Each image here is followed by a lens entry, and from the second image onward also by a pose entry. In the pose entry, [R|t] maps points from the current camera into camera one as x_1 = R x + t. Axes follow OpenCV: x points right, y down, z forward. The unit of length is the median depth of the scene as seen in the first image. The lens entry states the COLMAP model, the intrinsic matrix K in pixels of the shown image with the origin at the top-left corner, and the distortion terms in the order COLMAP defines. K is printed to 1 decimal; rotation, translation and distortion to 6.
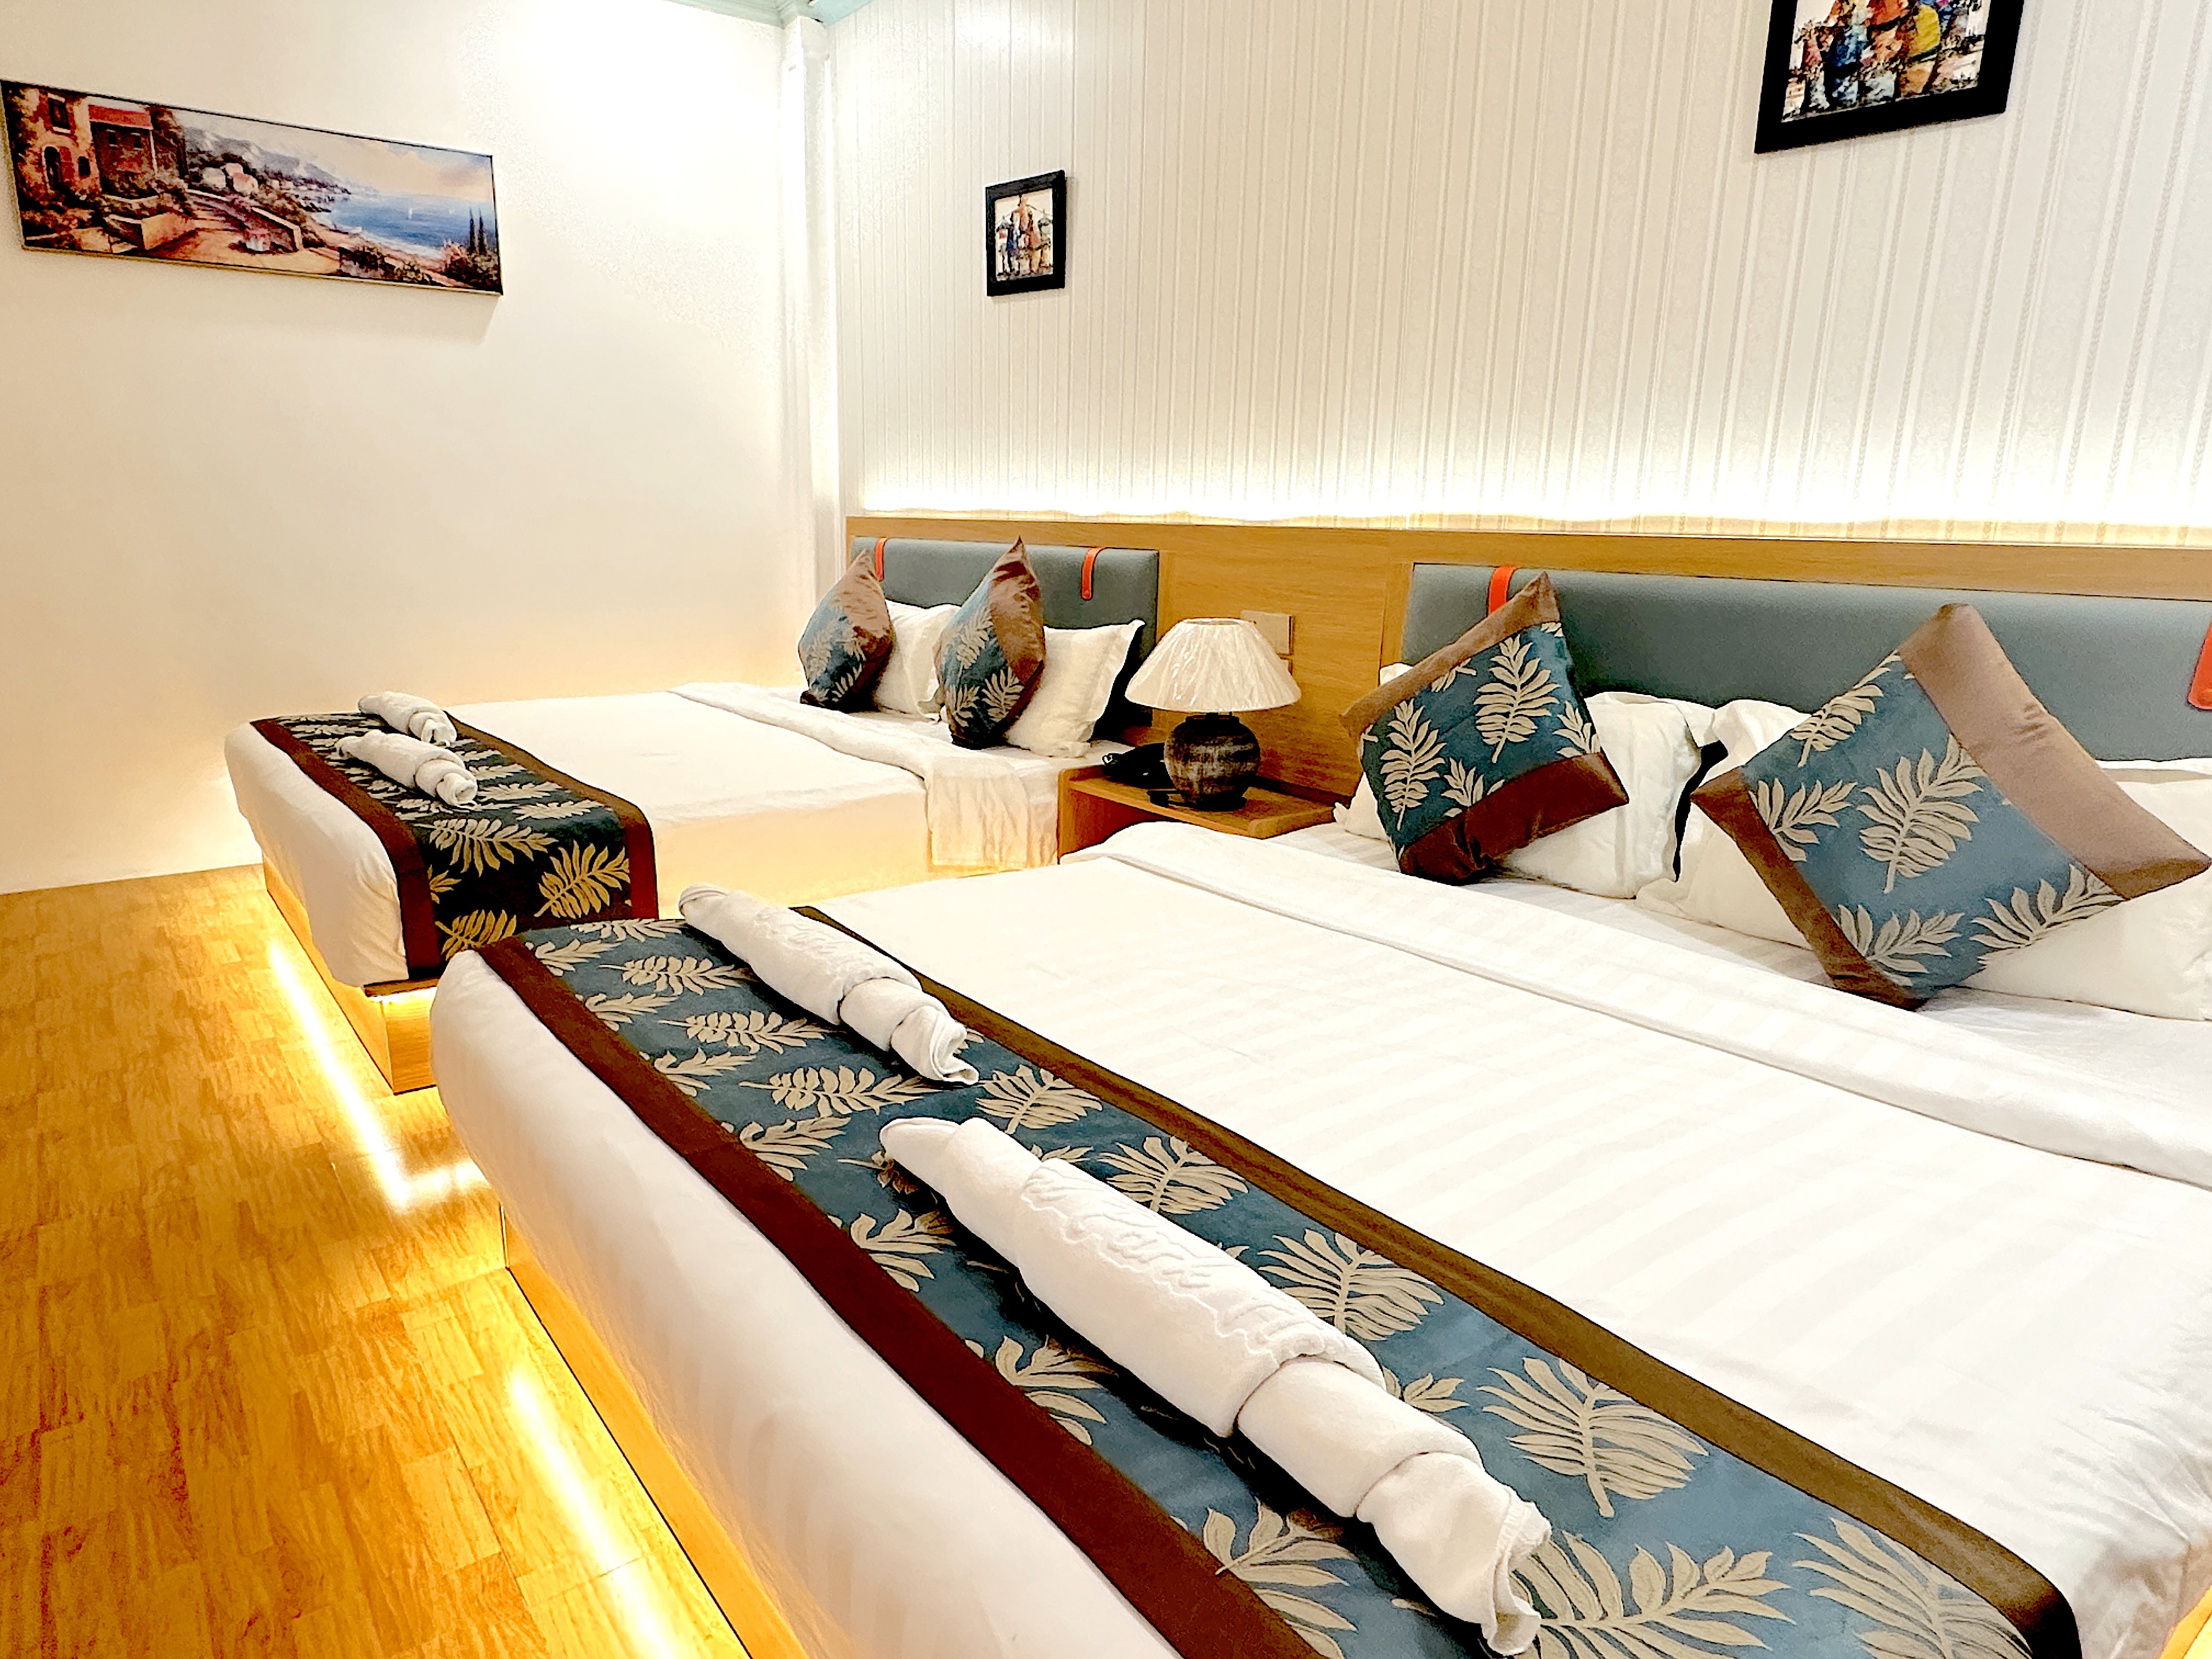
lens RADIAL K [[1361.4, 0, 1121.4], [0, 1361.4, 845.7], [0, 0, 1]] dist [-0.001471, -0.000816]
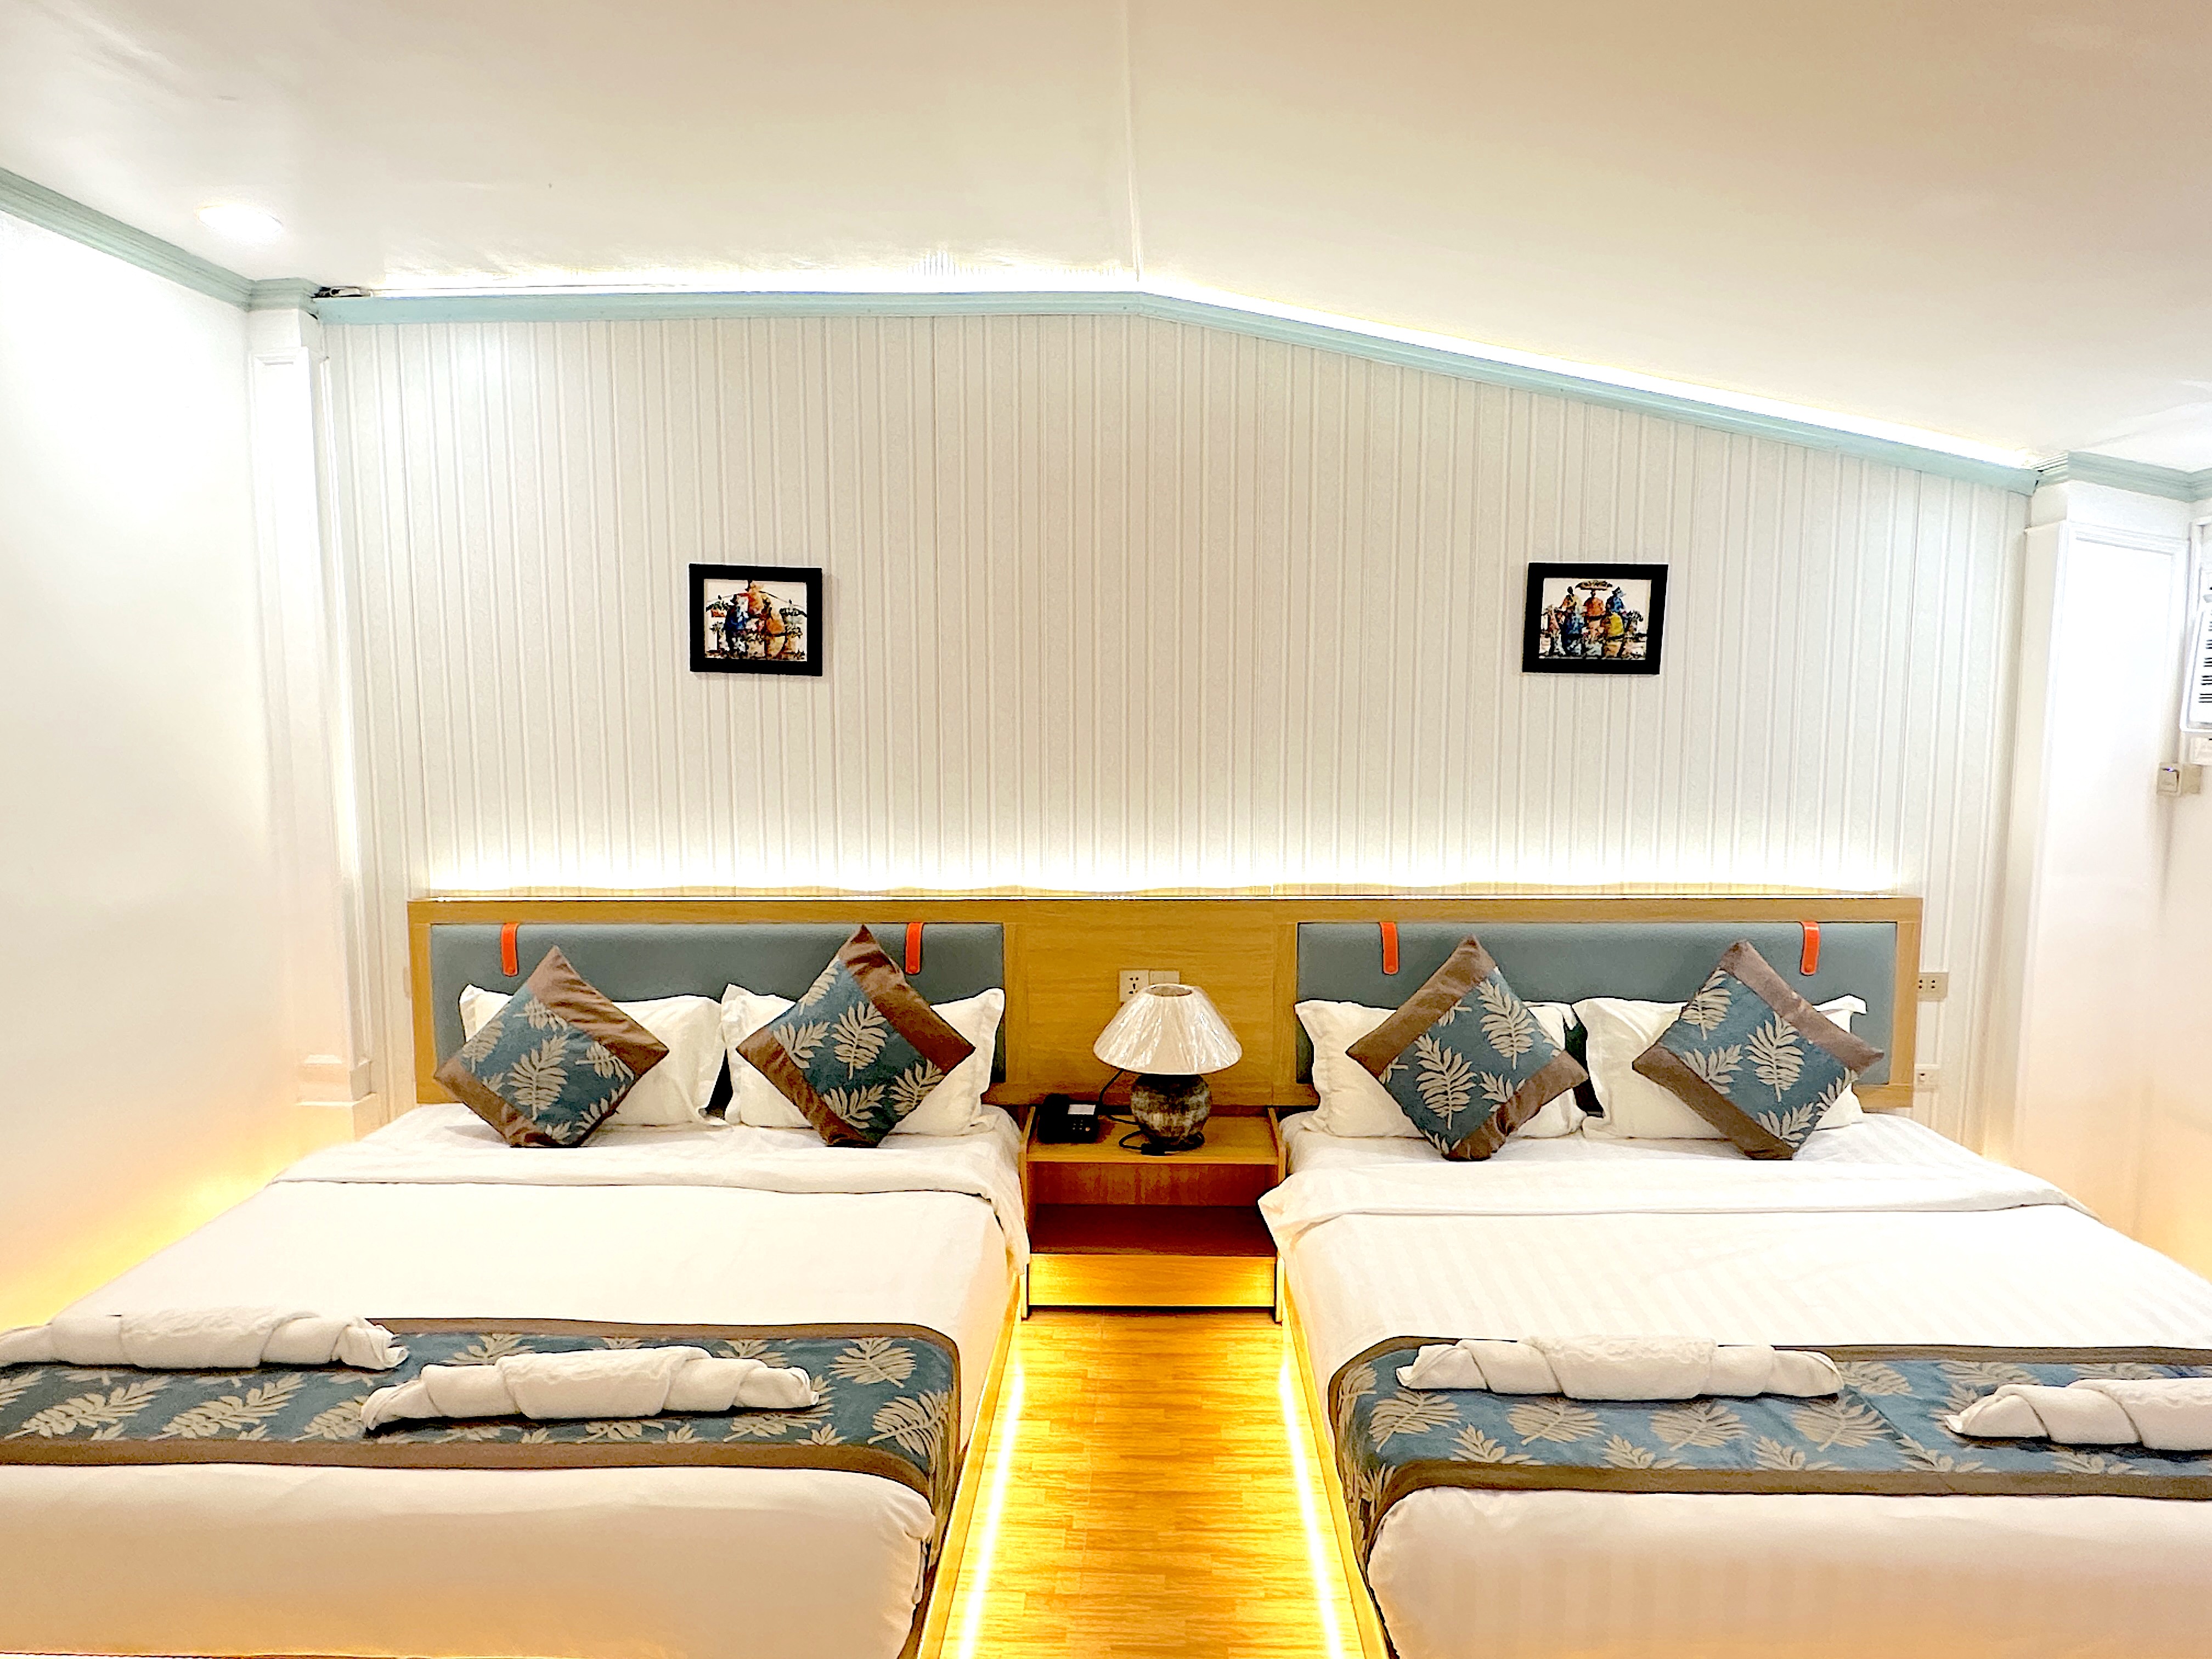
lens RADIAL K [[1361.4, 0, 1104.9], [0, 1361.4, 837.3], [0, 0, 1]] dist [-0.001471, -0.000816]
pose [[0.640099, -0.092667, 0.762683, -1.087935], [0.196591, 0.979406, -0.045994, -0.319295], [-0.742714, 0.179378, 0.645135, 0.328157]]
